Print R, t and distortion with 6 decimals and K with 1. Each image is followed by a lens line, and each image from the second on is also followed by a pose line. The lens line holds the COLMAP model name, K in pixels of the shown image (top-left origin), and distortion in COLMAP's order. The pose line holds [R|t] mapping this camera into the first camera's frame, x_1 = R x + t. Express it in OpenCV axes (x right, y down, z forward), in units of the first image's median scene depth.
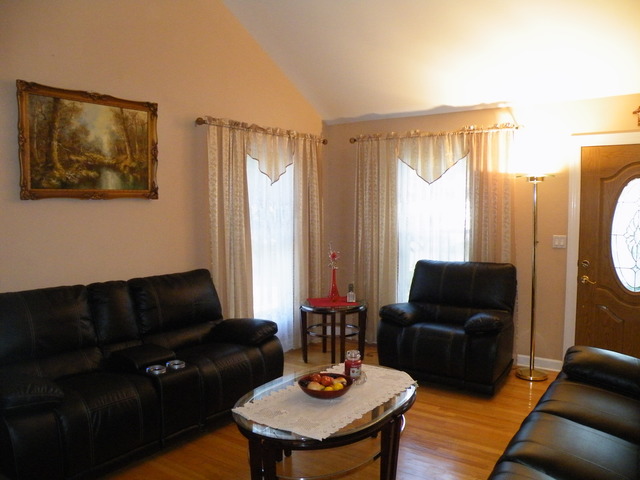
lens RADIAL K [[522.6, 0, 323.1], [0, 522.6, 242.2], [0, 0, 1]] dist [-0.150529, 0.137985]
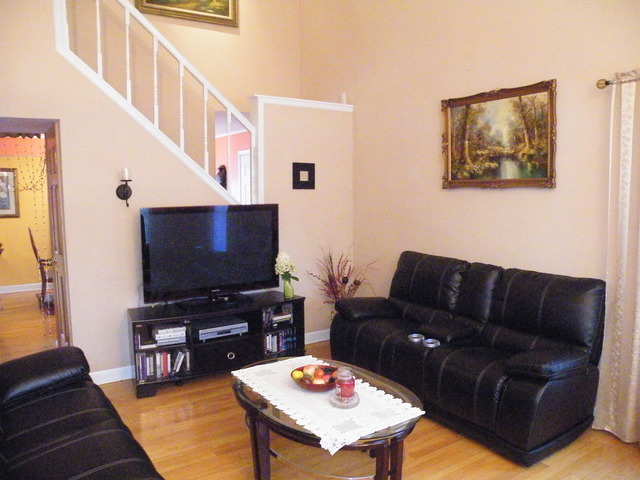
lens RADIAL K [[522.6, 0, 323.1], [0, 522.6, 242.2], [0, 0, 1]] dist [-0.150529, 0.137985]
pose [[-0.346861, 0.096120, -0.932978, 0.724284], [-0.061667, 0.990245, 0.124946, -0.085346], [0.935887, 0.100873, -0.337550, 1.049508]]
